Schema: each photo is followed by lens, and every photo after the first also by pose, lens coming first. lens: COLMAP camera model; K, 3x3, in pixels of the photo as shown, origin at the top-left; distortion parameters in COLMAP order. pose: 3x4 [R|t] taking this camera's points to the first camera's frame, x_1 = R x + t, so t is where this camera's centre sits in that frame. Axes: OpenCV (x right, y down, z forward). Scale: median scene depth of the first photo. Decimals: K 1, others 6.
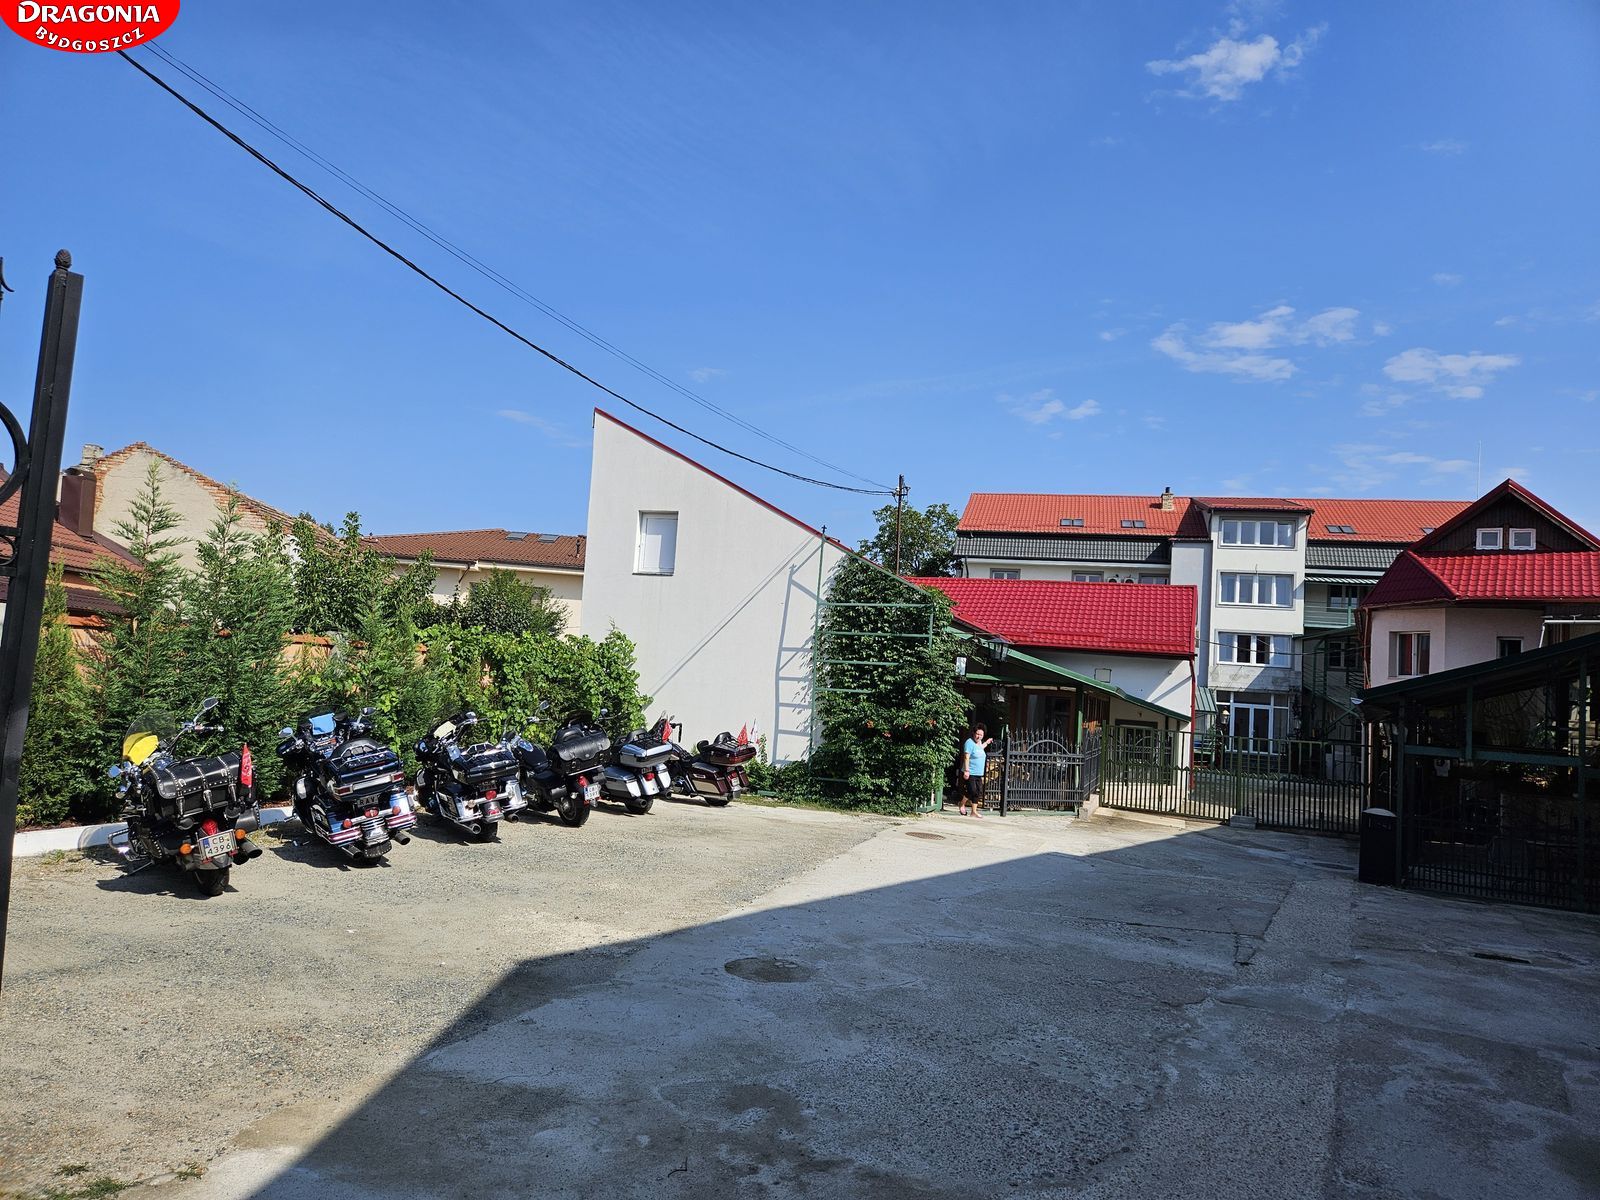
lens RADIAL K [[1131.1, 0, 802.5], [0, 1131.1, 628.8], [0, 0, 1]] dist [0.093011, -0.099123]
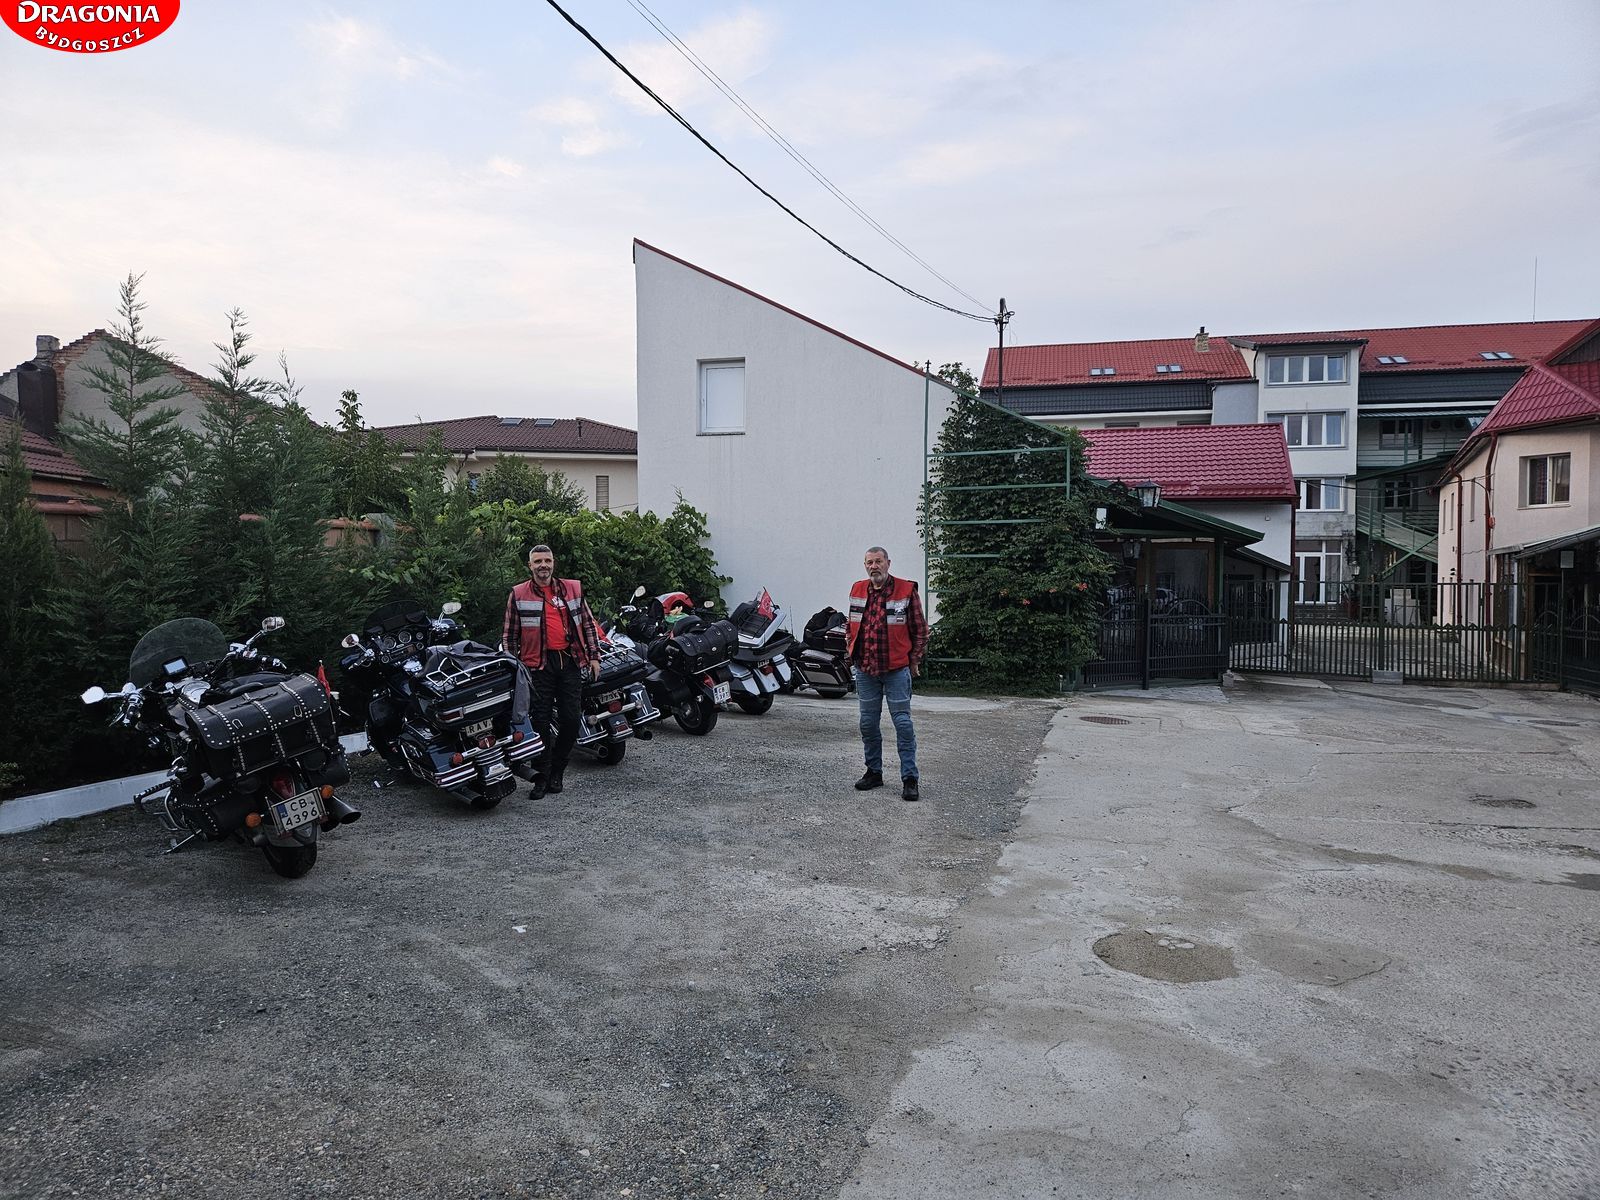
lens RADIAL K [[1131.1, 0, 802.5], [0, 1131.1, 628.8], [0, 0, 1]] dist [0.093011, -0.099123]
pose [[0.998153, -0.060430, 0.006248, -0.112189], [0.059445, 0.992721, 0.104742, 0.015120], [-0.012532, -0.104178, 0.994480, 0.178857]]
